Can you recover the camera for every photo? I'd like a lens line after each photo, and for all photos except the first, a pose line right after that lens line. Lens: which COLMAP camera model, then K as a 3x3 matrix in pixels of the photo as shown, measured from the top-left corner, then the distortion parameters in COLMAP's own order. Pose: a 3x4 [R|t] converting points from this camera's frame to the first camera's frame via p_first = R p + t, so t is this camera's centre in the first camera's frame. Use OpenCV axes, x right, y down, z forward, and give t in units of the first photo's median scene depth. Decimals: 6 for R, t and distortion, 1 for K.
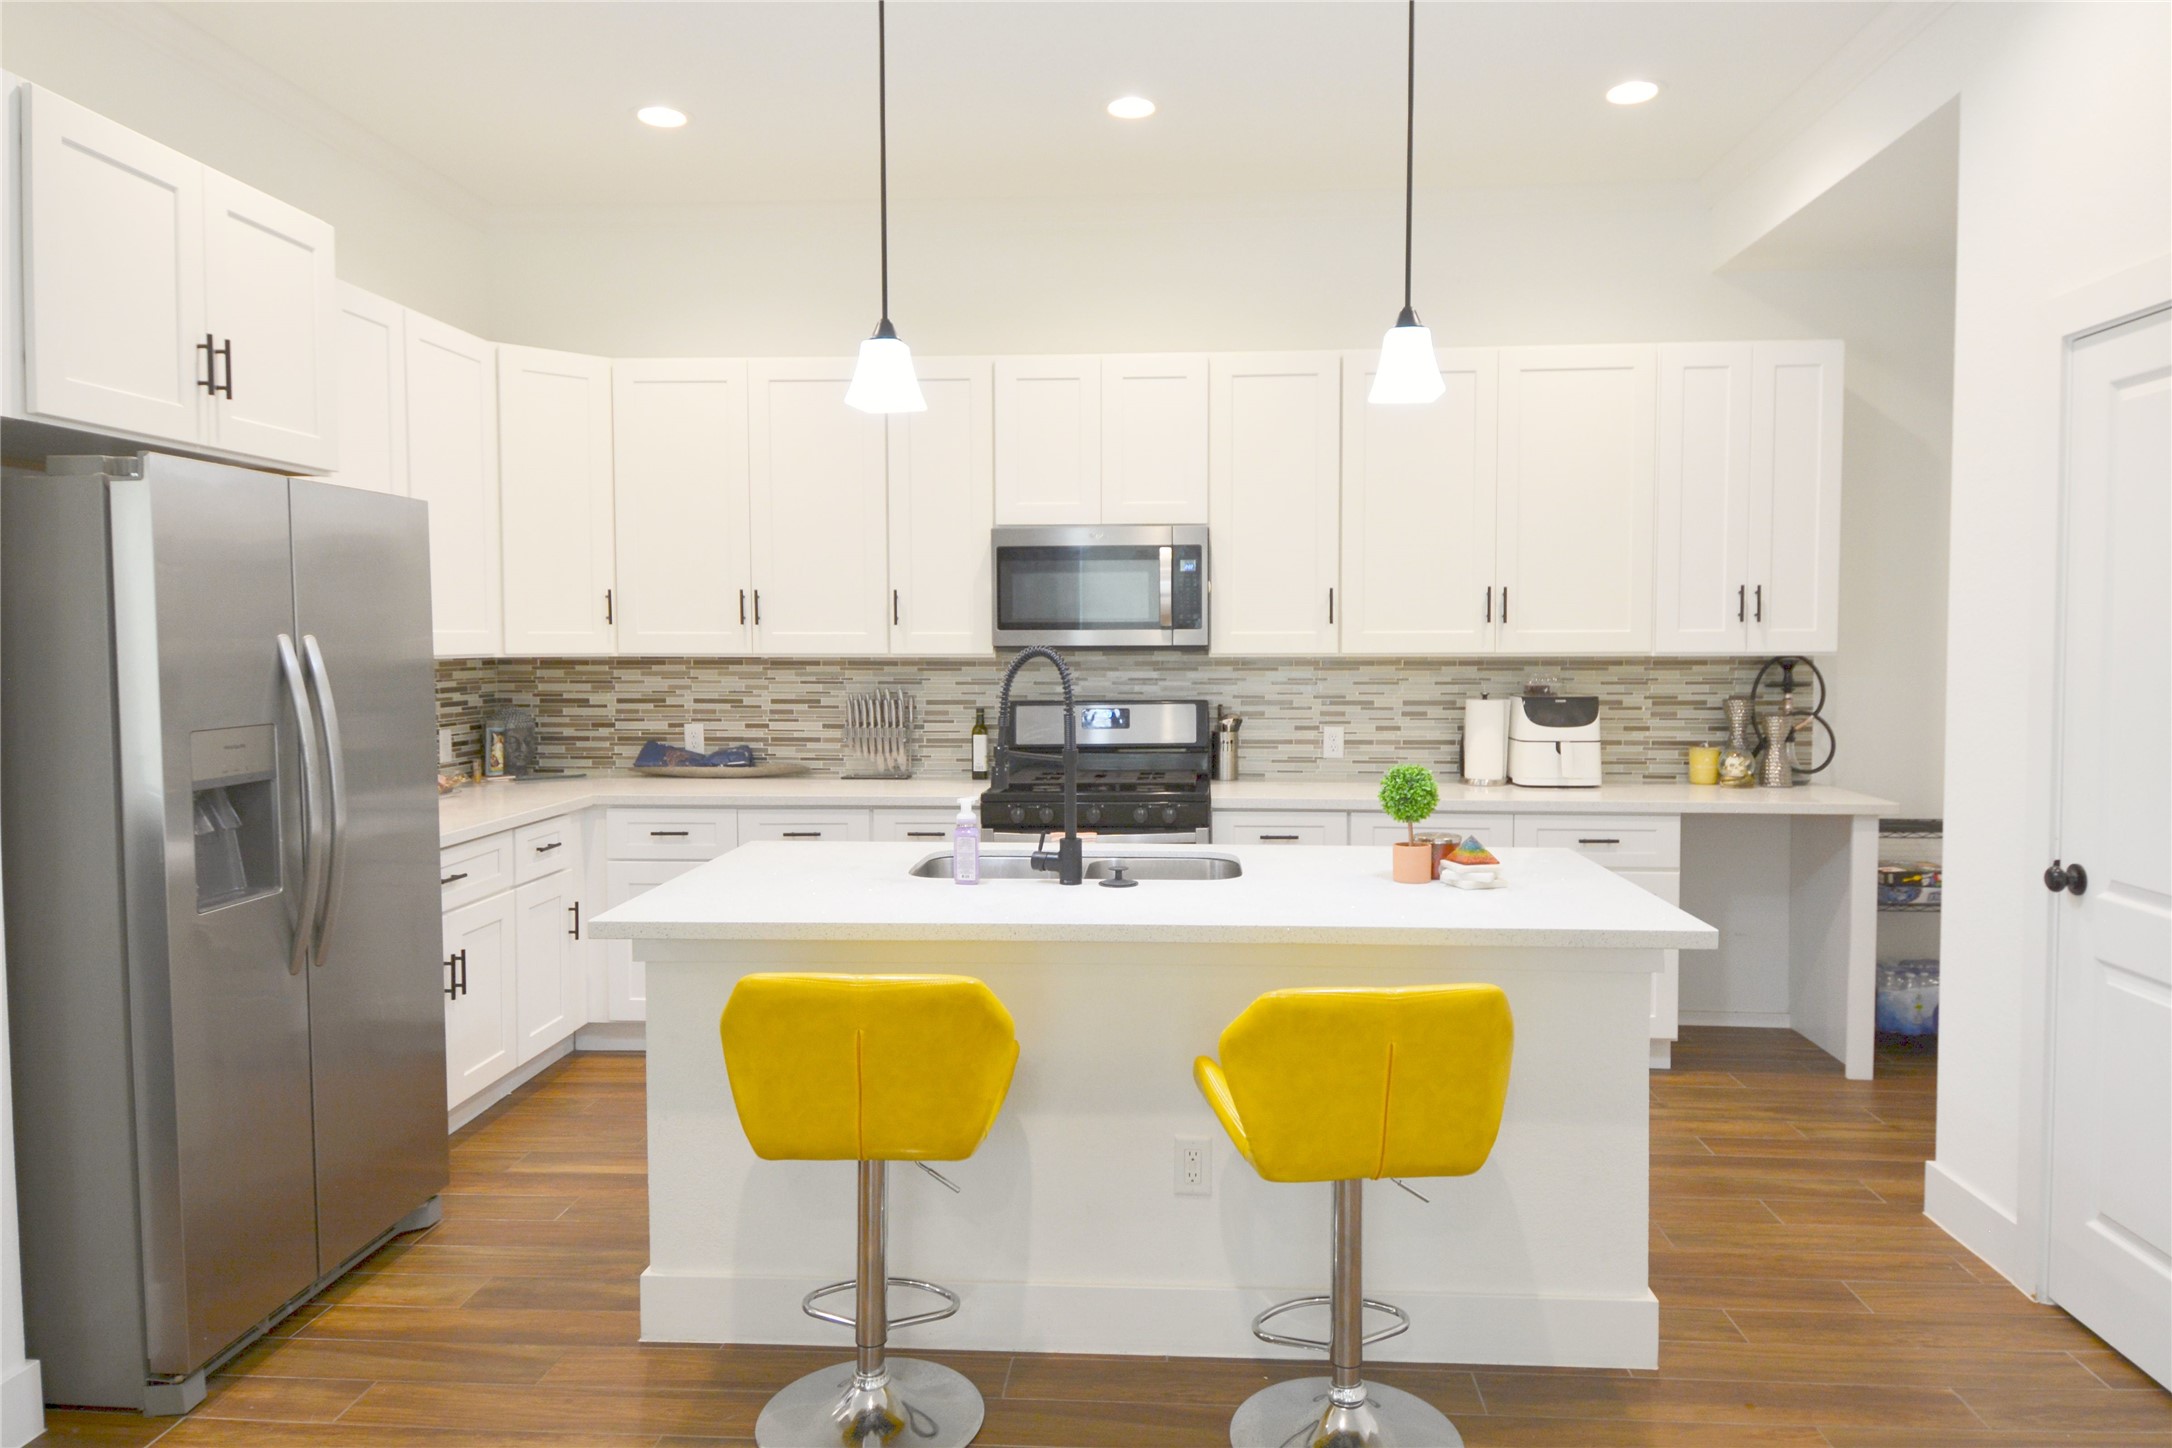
lens RADIAL K [[1408.8, 0, 1094.0], [0, 1408.8, 702.2], [0, 0, 1]] dist [0.048295, -0.060742]
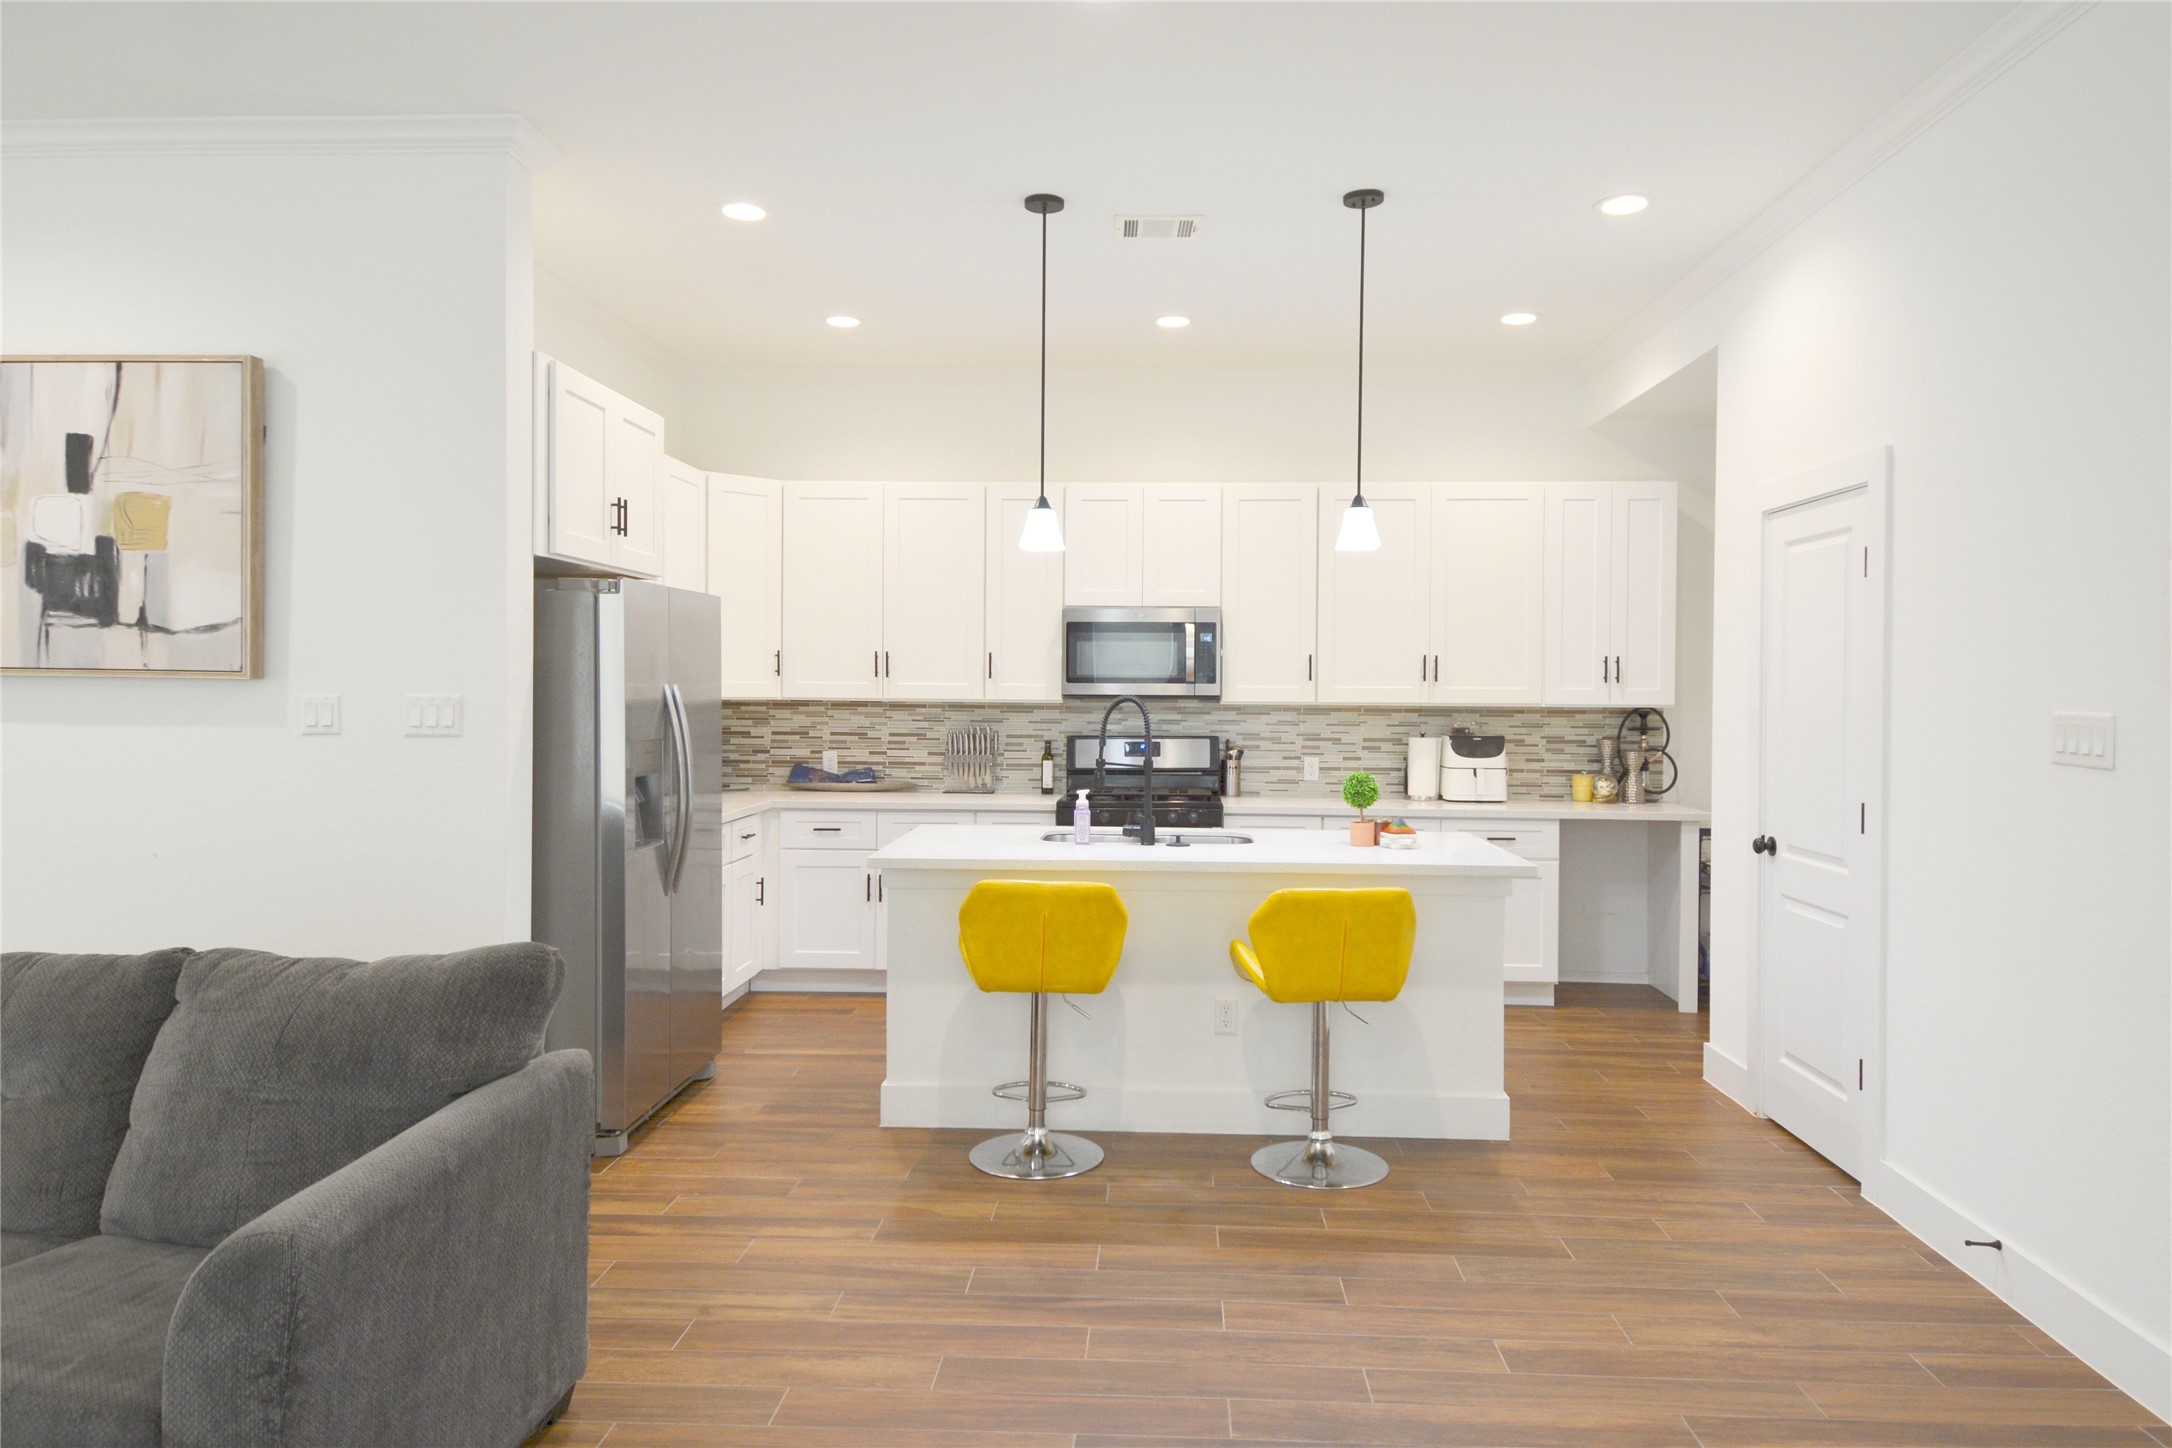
lens RADIAL K [[1408.8, 0, 1094.0], [0, 1408.8, 702.2], [0, 0, 1]] dist [0.048295, -0.060742]
pose [[0.999793, 0.009670, 0.017875, -0.063910], [-0.009051, 0.999368, -0.034368, 0.013699], [-0.018196, 0.034199, 0.999249, -0.352045]]
